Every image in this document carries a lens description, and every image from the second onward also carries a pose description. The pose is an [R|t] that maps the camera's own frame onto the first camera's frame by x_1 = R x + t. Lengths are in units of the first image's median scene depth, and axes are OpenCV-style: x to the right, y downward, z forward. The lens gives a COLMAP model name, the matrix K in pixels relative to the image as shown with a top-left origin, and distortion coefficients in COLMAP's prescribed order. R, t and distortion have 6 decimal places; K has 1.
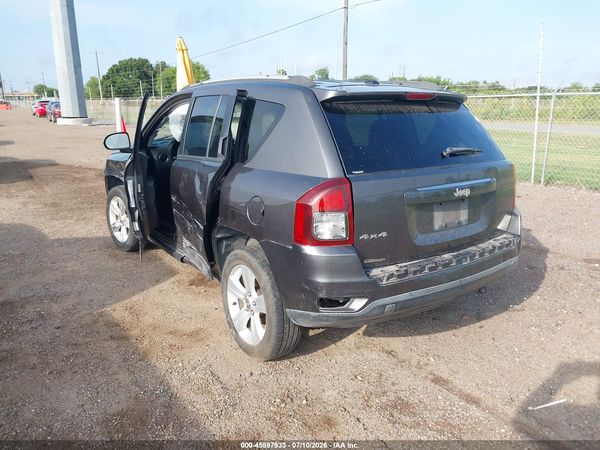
lens RADIAL K [[486.3, 0, 301.7], [0, 486.3, 225.1], [0, 0, 1]] dist [-0.004492, -0.006733]
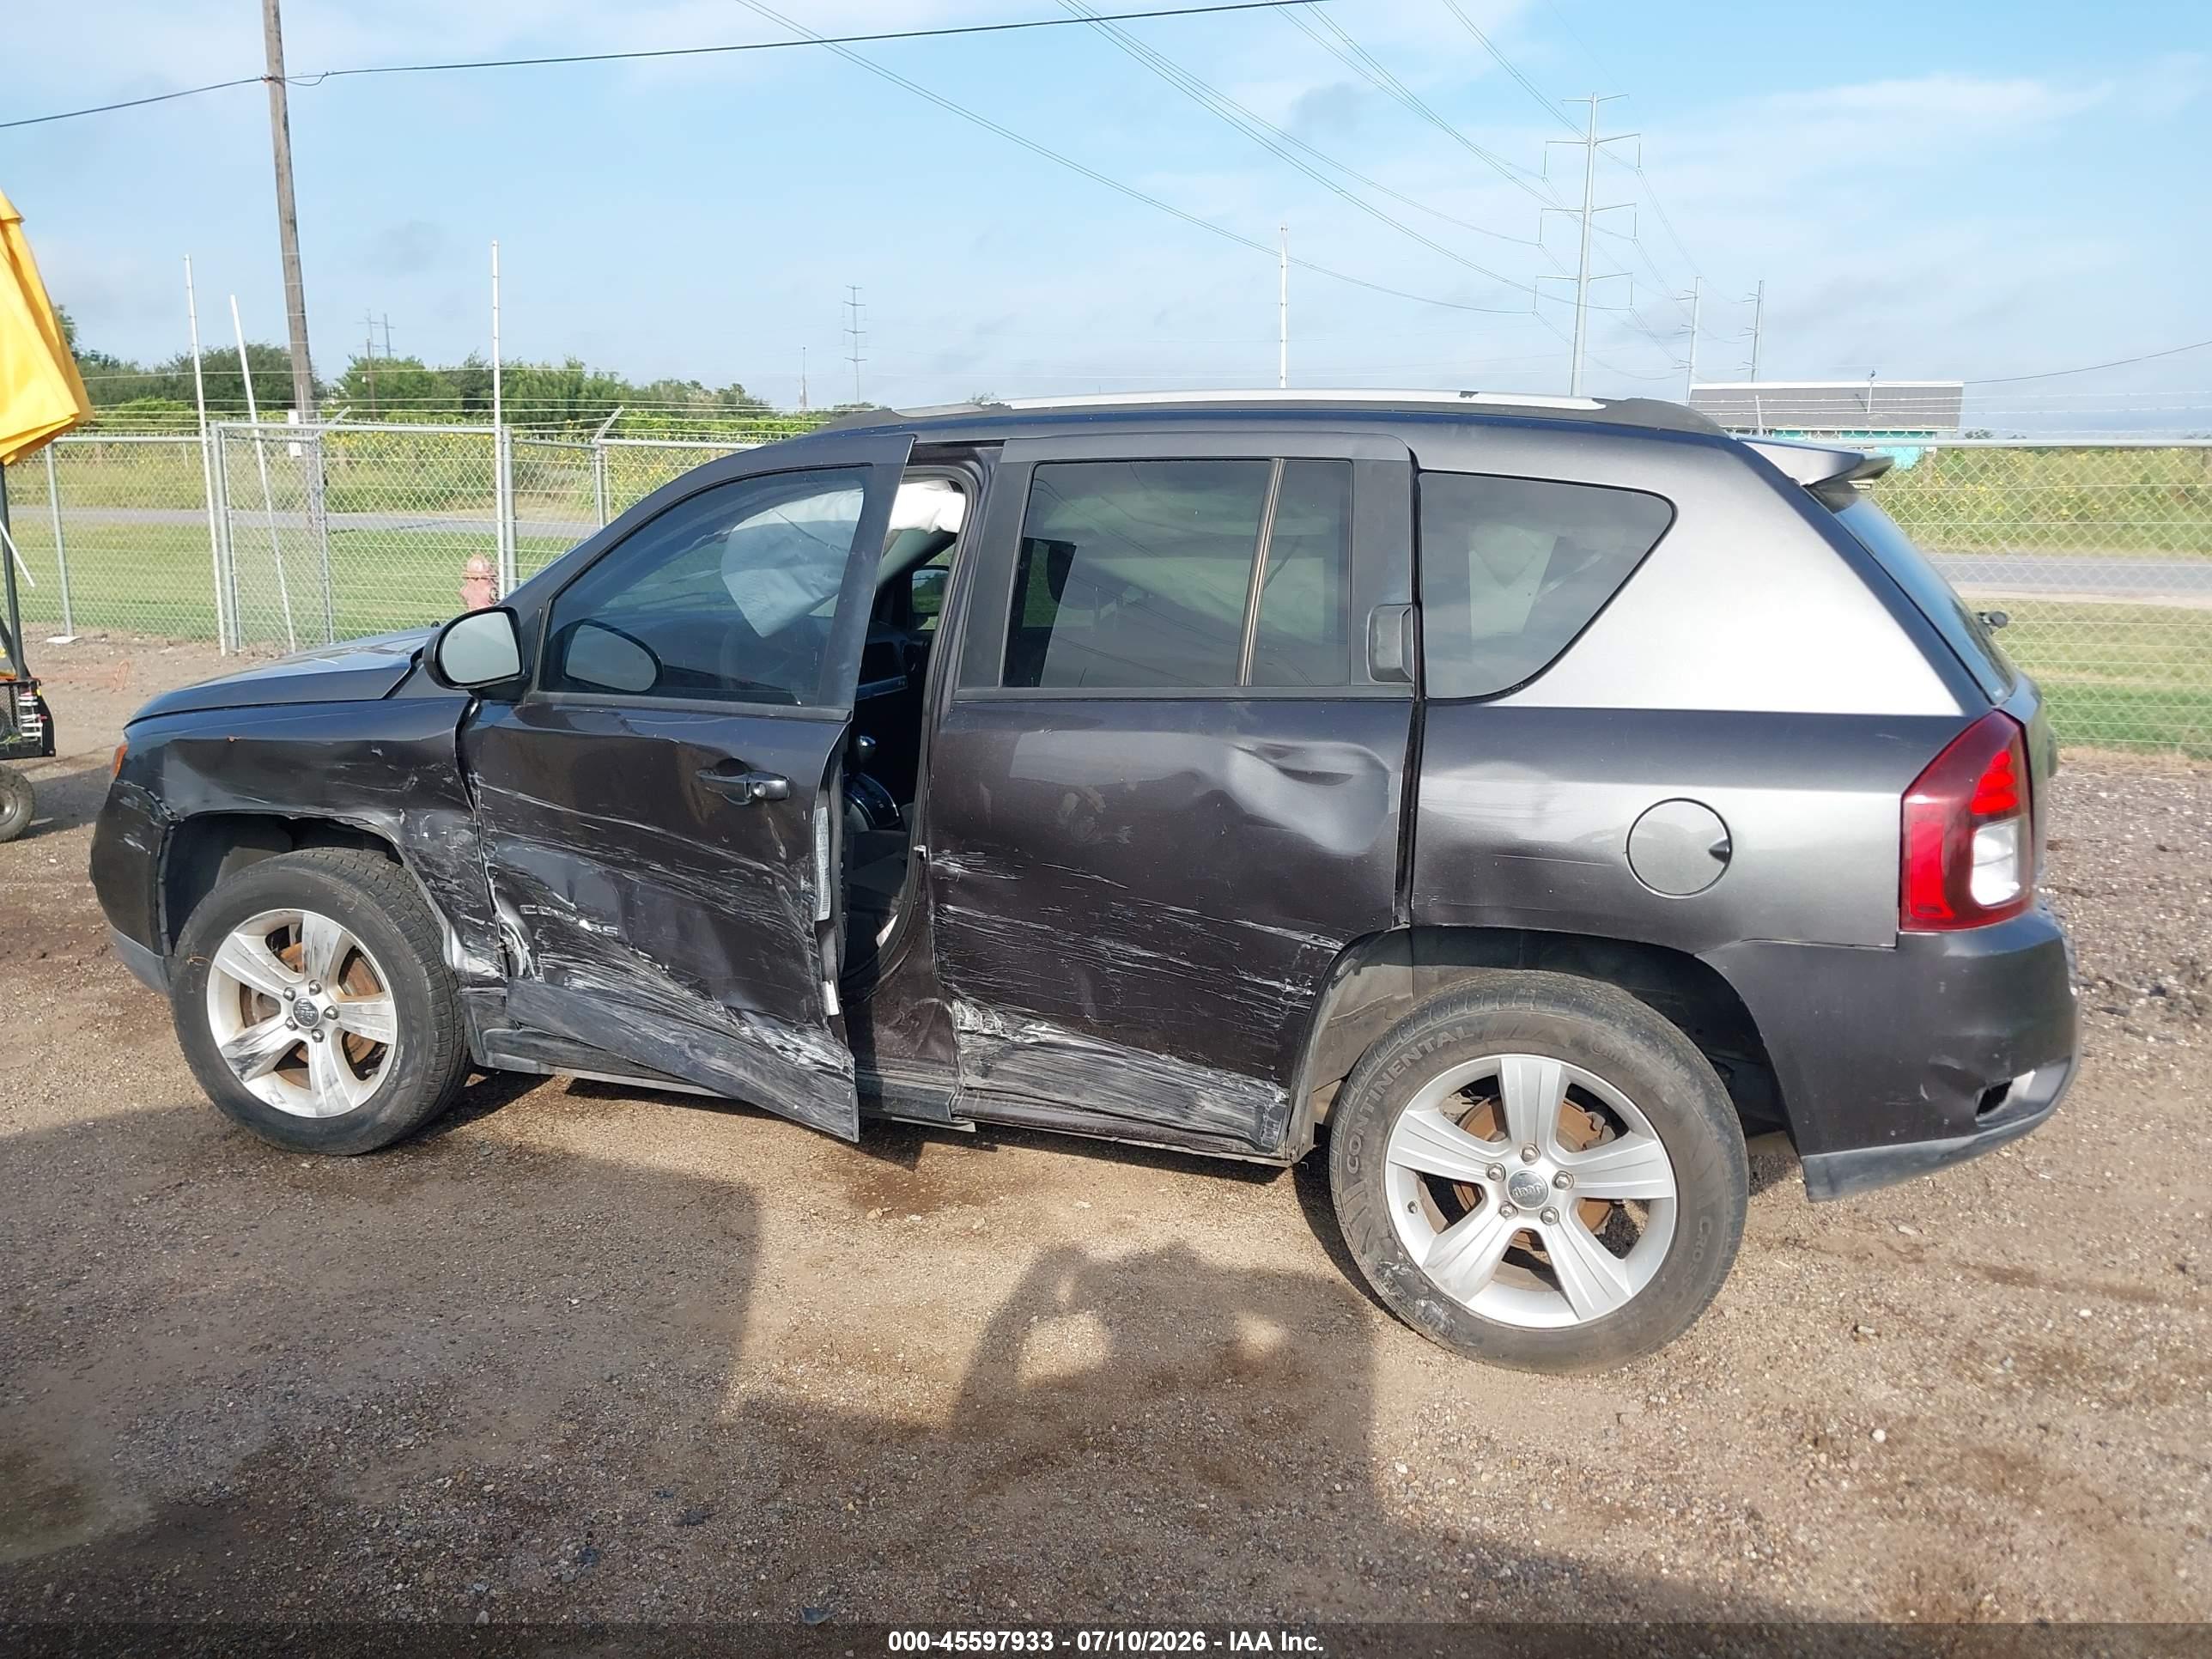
lens RADIAL K [[1793.0, 0, 1103.8], [0, 1793.0, 822.8], [0, 0, 1]] dist [-0.004492, -0.006733]
pose [[0.821018, -0.107101, 0.560766, -0.859860], [0.131554, 0.991304, -0.003278, -0.076718], [-0.555538, 0.076463, 0.827968, 0.250233]]
